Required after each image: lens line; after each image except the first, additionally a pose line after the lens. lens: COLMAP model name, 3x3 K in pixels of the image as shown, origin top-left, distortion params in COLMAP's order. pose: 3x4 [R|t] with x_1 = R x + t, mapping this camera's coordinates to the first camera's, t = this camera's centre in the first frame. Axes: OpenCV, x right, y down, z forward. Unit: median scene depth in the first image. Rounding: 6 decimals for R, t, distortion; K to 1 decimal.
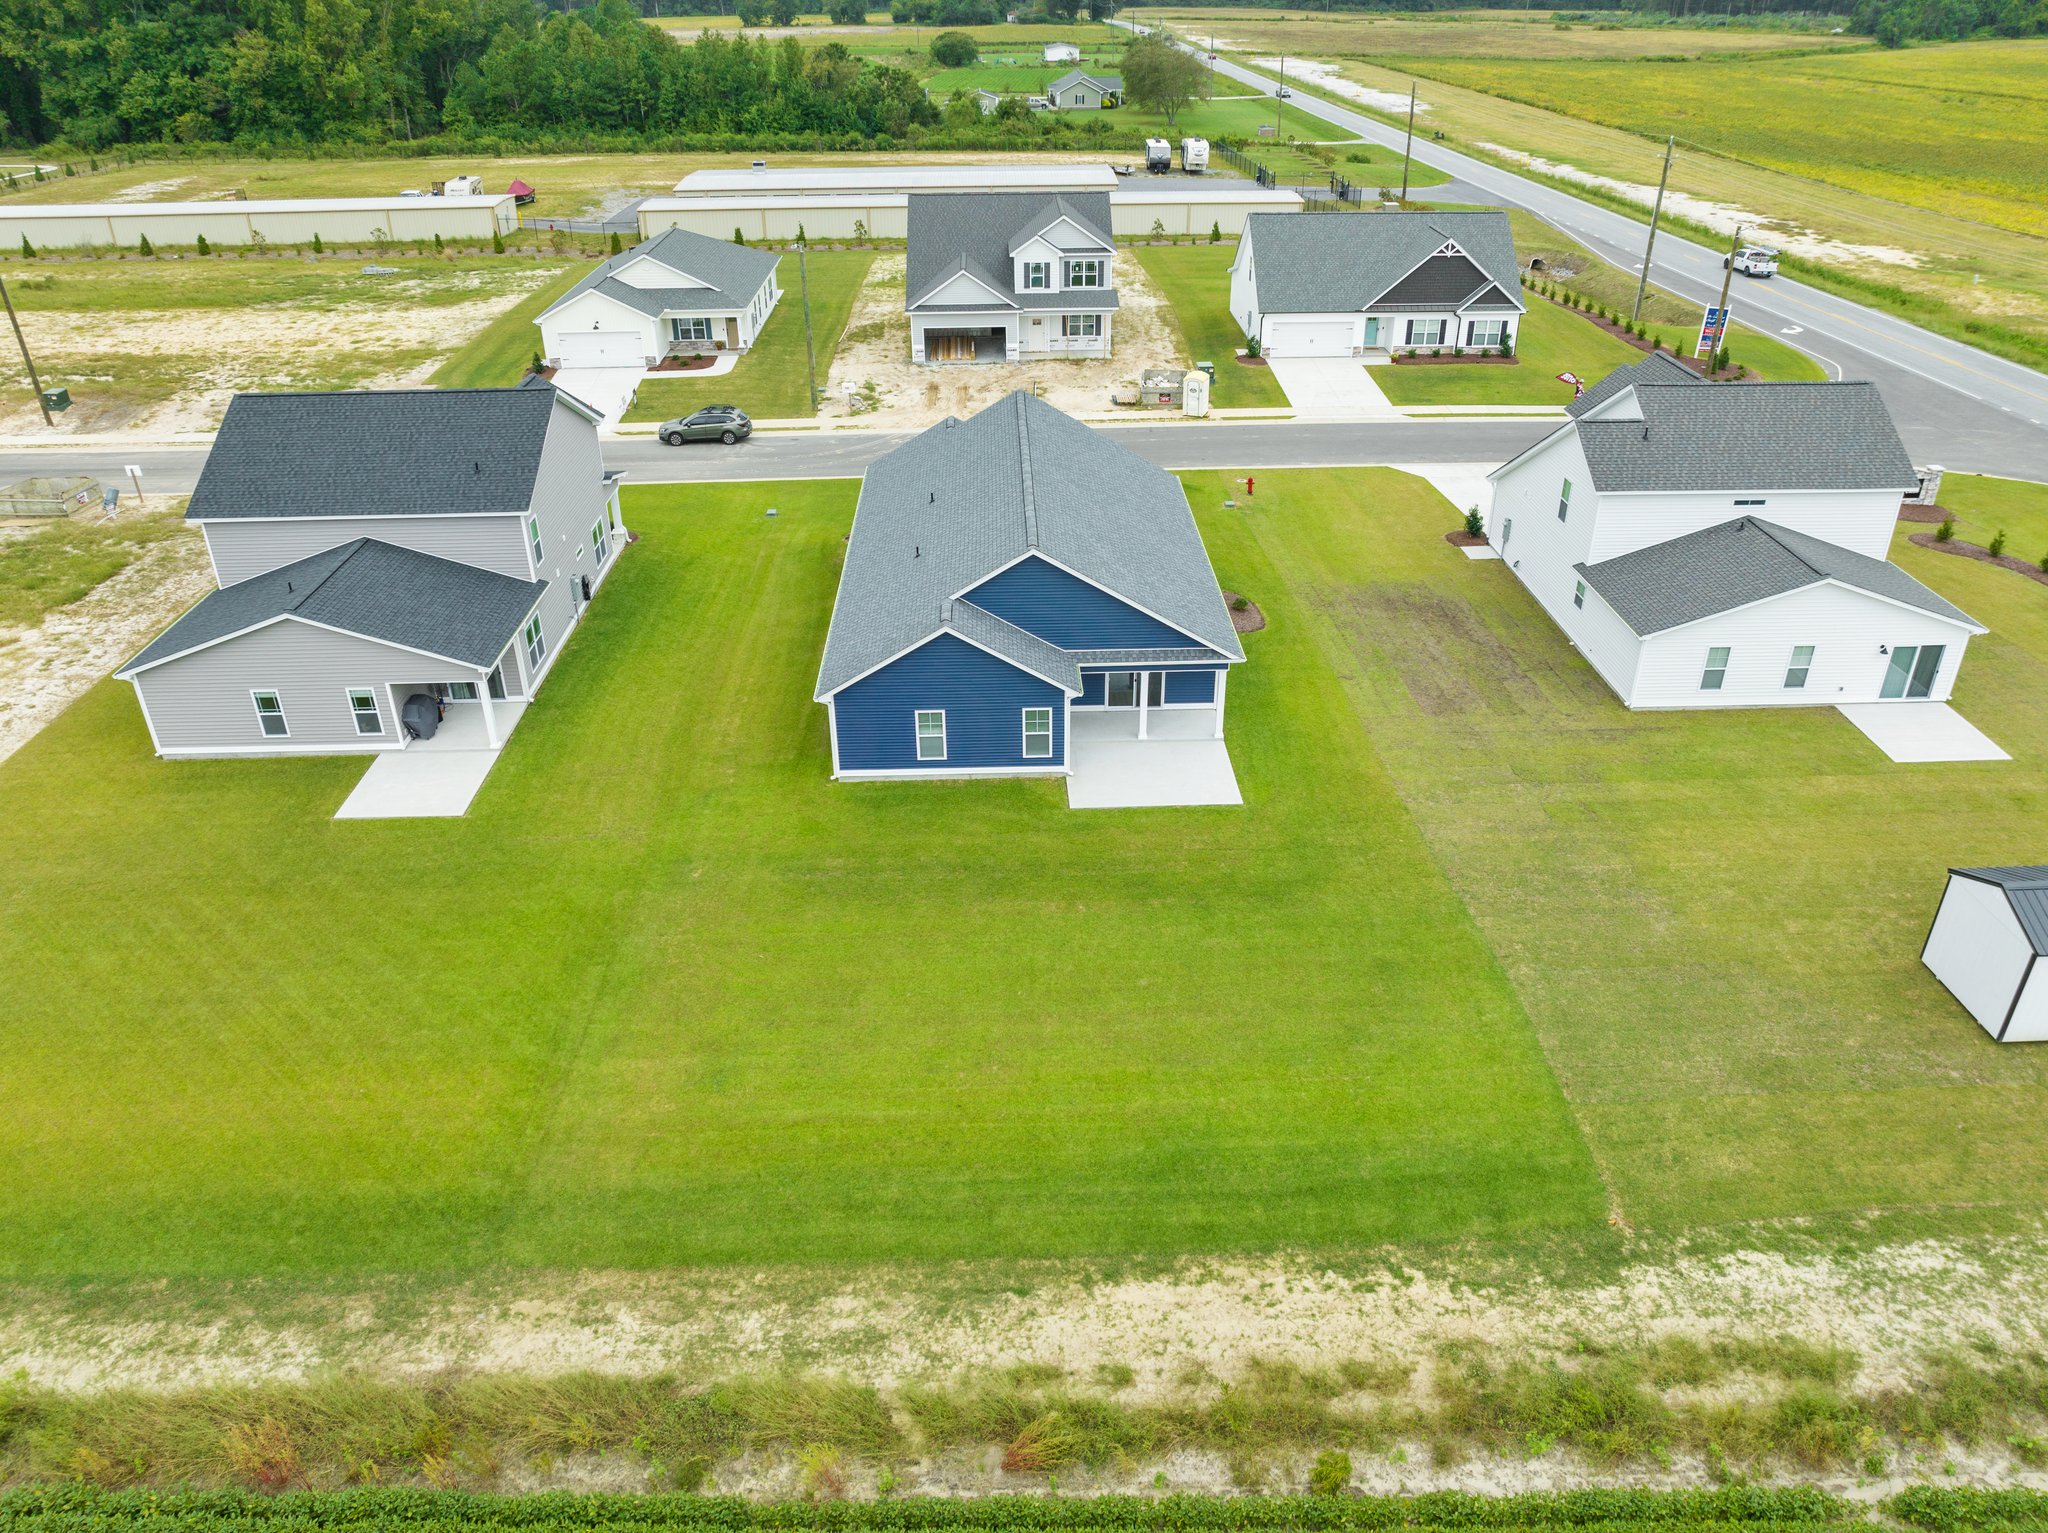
lens RADIAL K [[1437.5, 0, 1035.5], [0, 1437.5, 764.2], [0, 0, 1]] dist [-0.033918, -0.002150]
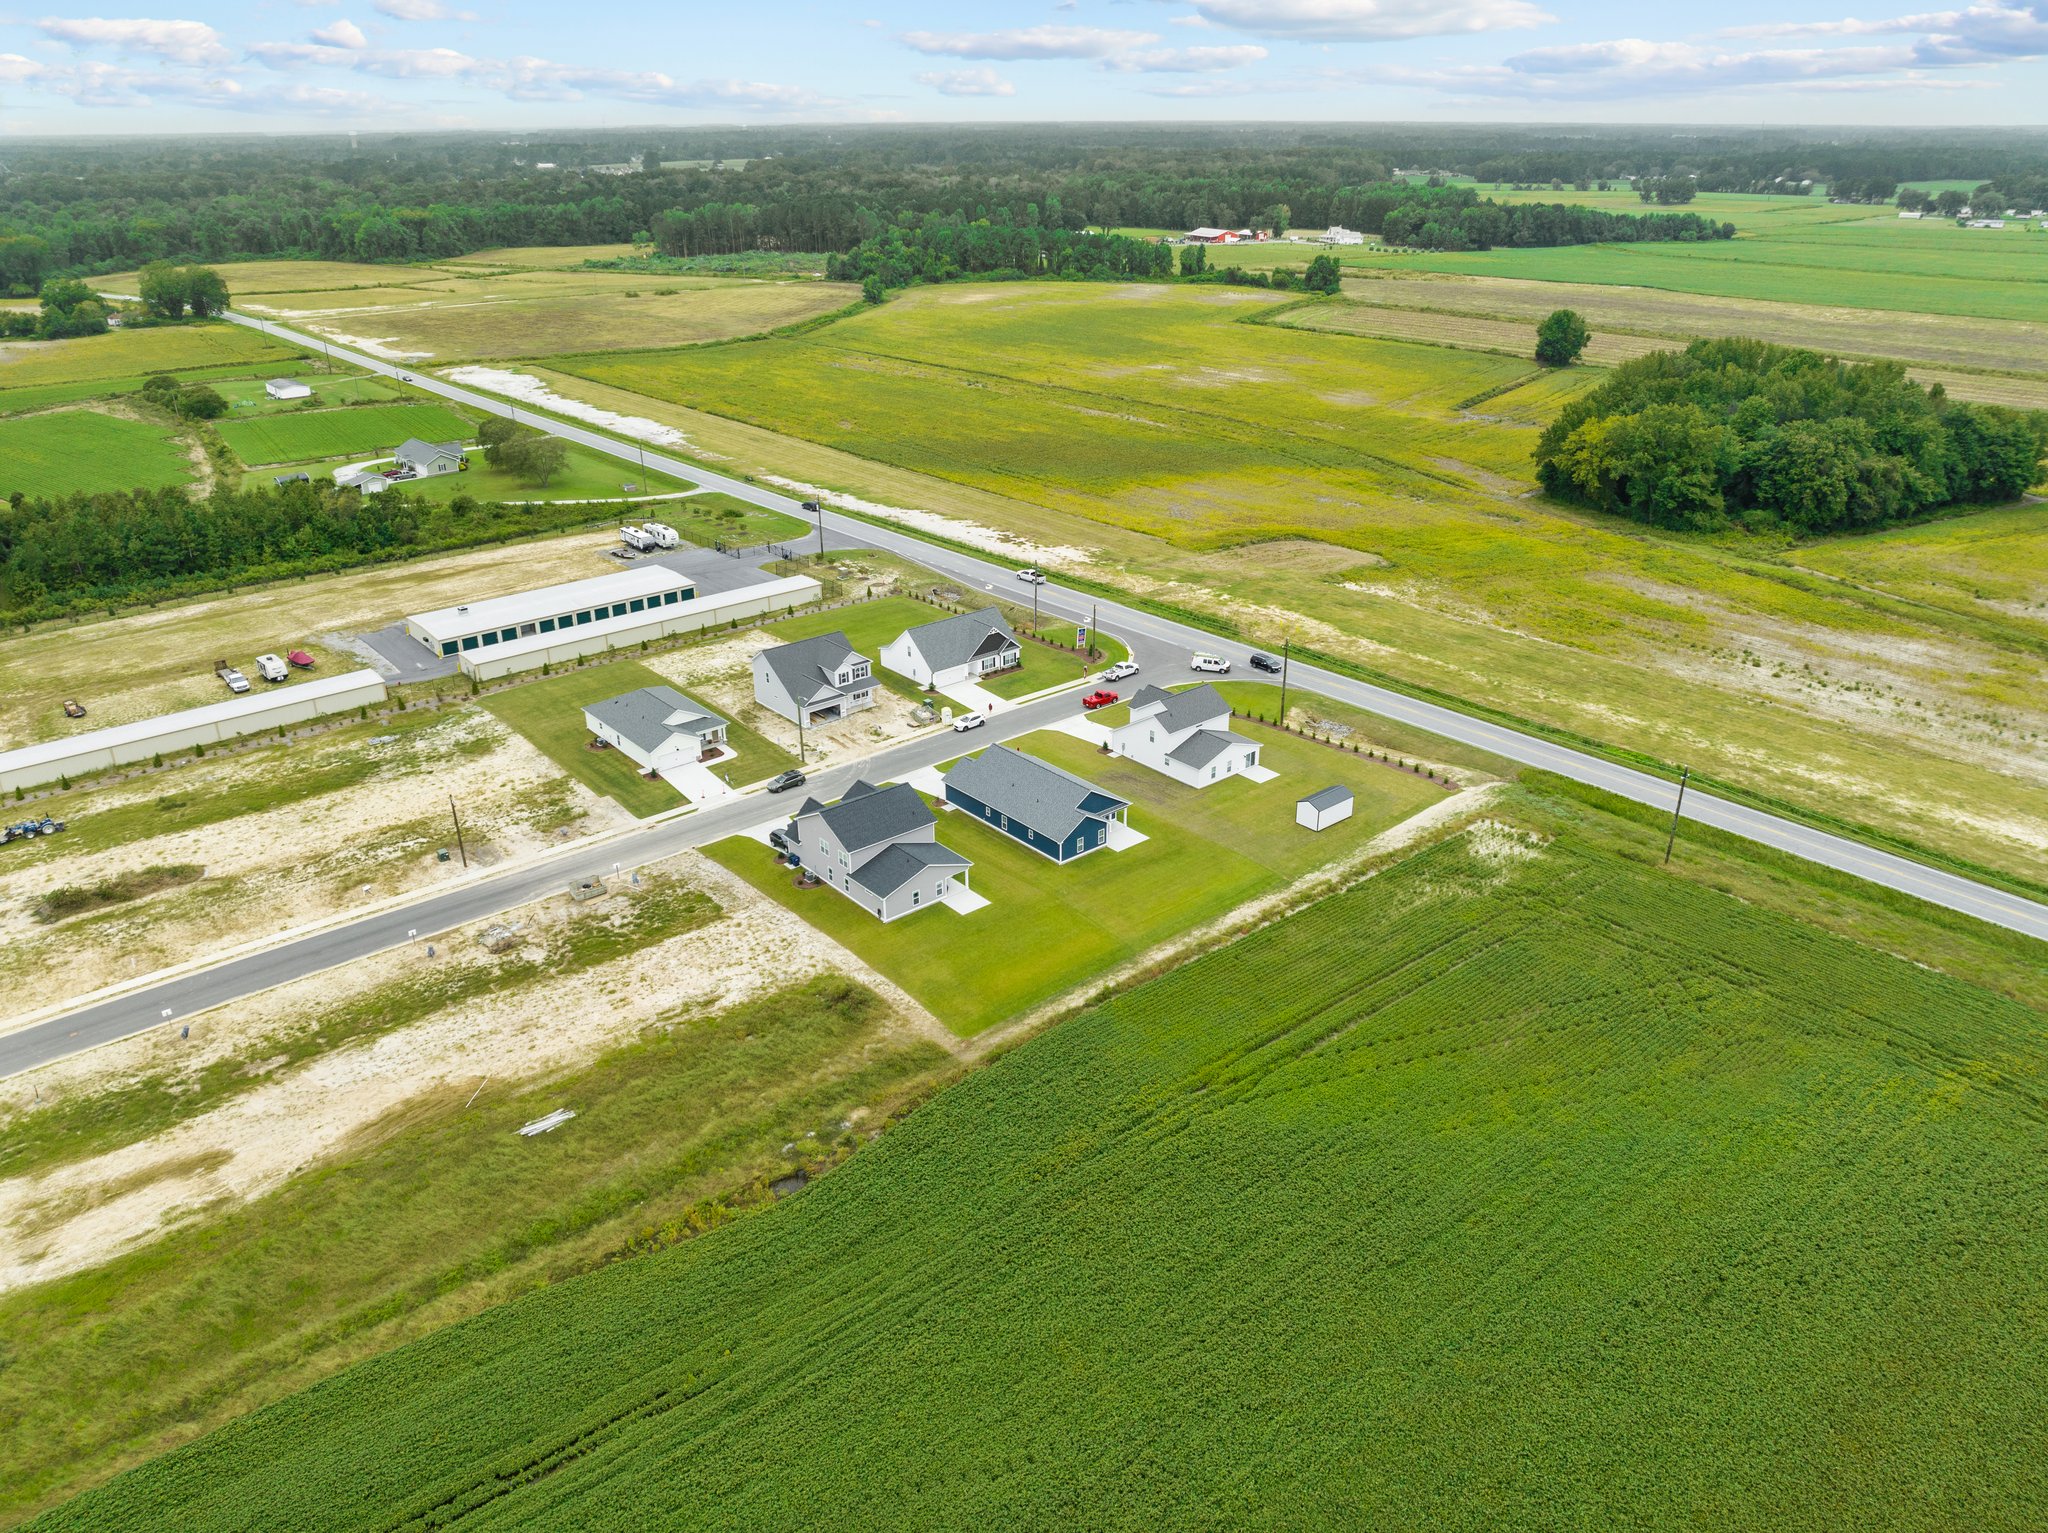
lens RADIAL K [[1437.5, 0, 1035.5], [0, 1437.5, 764.2], [0, 0, 1]] dist [-0.033918, -0.002150]
pose [[0.780450, -0.252377, 0.572018, -1.094973], [0.305731, 0.952113, 0.002944, -0.129653], [-0.545369, 0.172586, 0.820236, -0.990382]]
